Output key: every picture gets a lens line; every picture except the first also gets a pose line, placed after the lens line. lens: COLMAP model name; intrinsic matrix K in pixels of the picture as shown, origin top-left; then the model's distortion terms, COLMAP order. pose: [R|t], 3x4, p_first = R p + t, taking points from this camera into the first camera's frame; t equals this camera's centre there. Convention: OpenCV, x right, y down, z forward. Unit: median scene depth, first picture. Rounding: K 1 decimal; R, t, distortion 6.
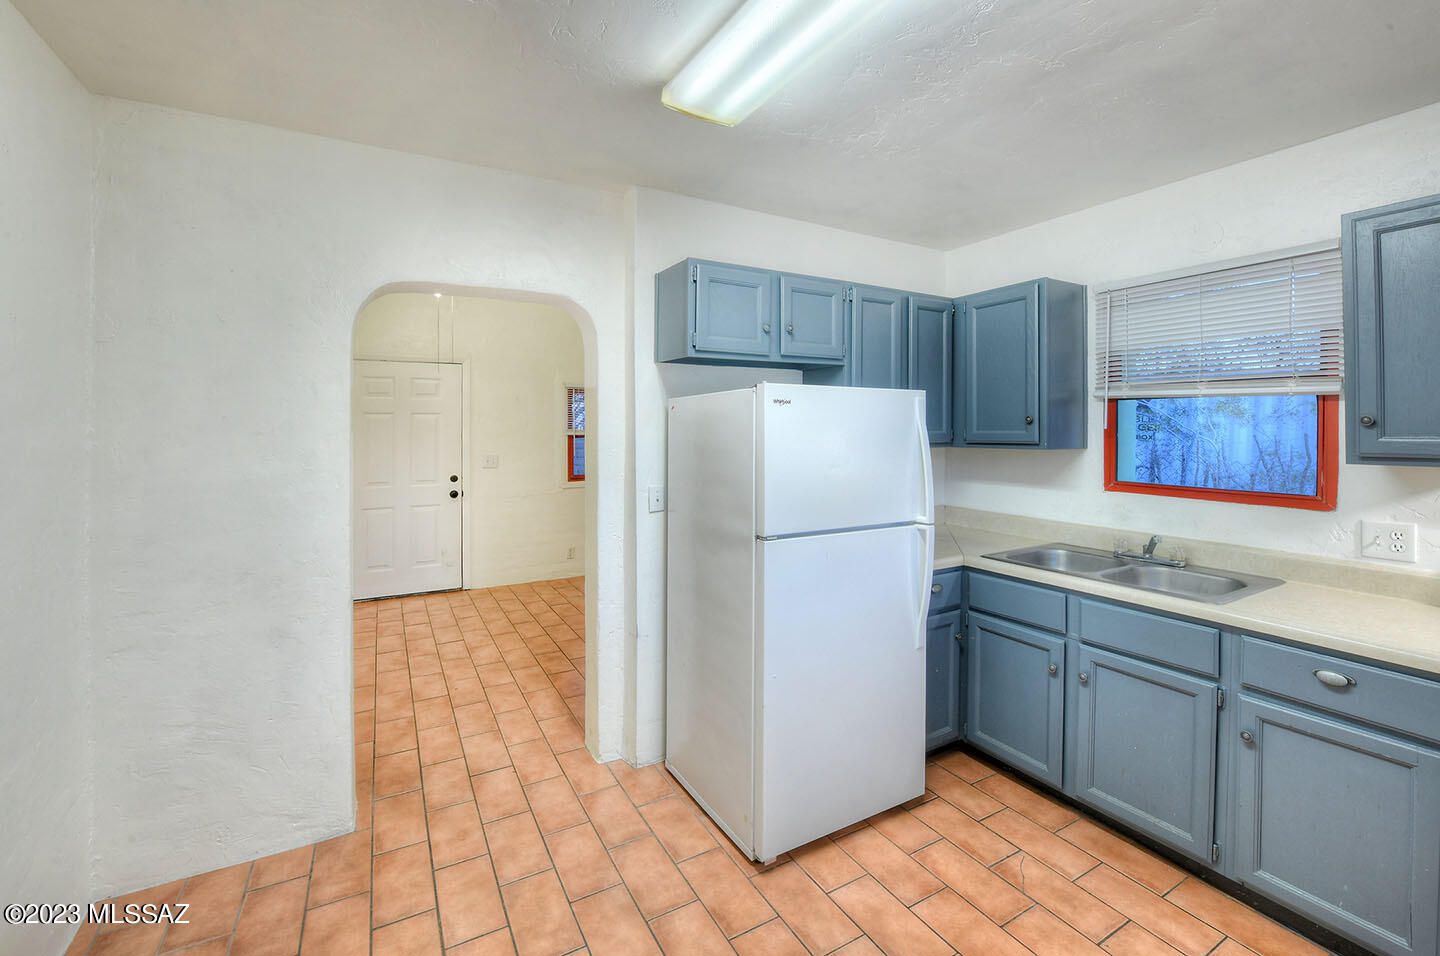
lens RADIAL K [[589.6, 0, 769.6], [0, 589.6, 437.6], [0, 0, 1]] dist [0.000875, -0.004978]
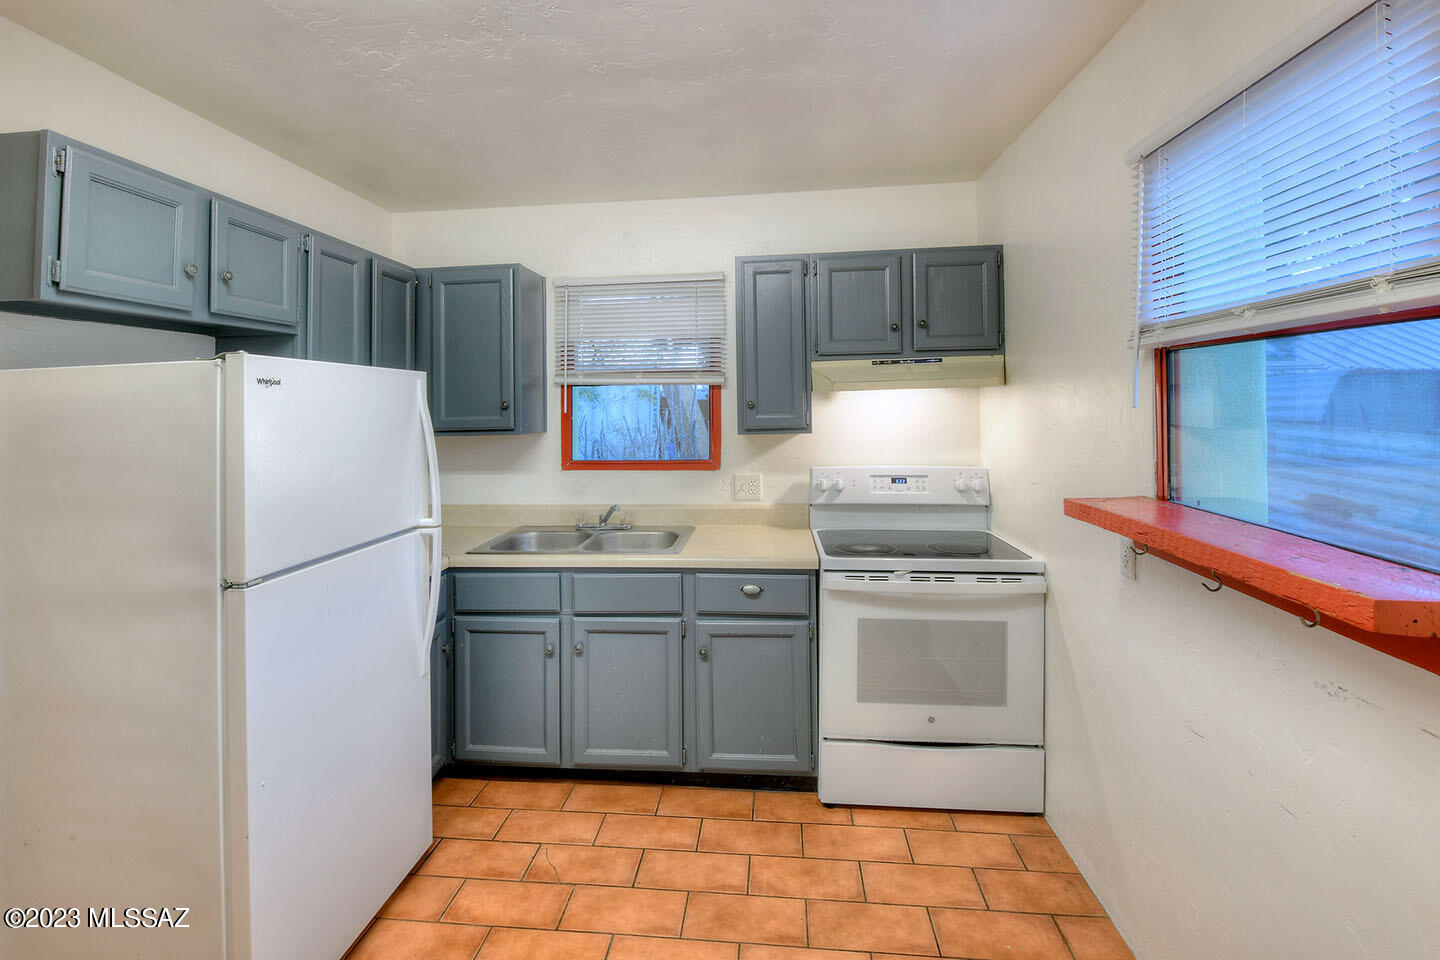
lens RADIAL K [[610.2, 0, 711.4], [0, 610.2, 410.4], [0, 0, 1]] dist [-0.002591, -0.000488]
pose [[0.636164, -0.014925, 0.771410, -0.152796], [0.031393, 0.999486, -0.006551, -0.004789], [-0.770915, 0.028384, 0.636305, 0.107254]]
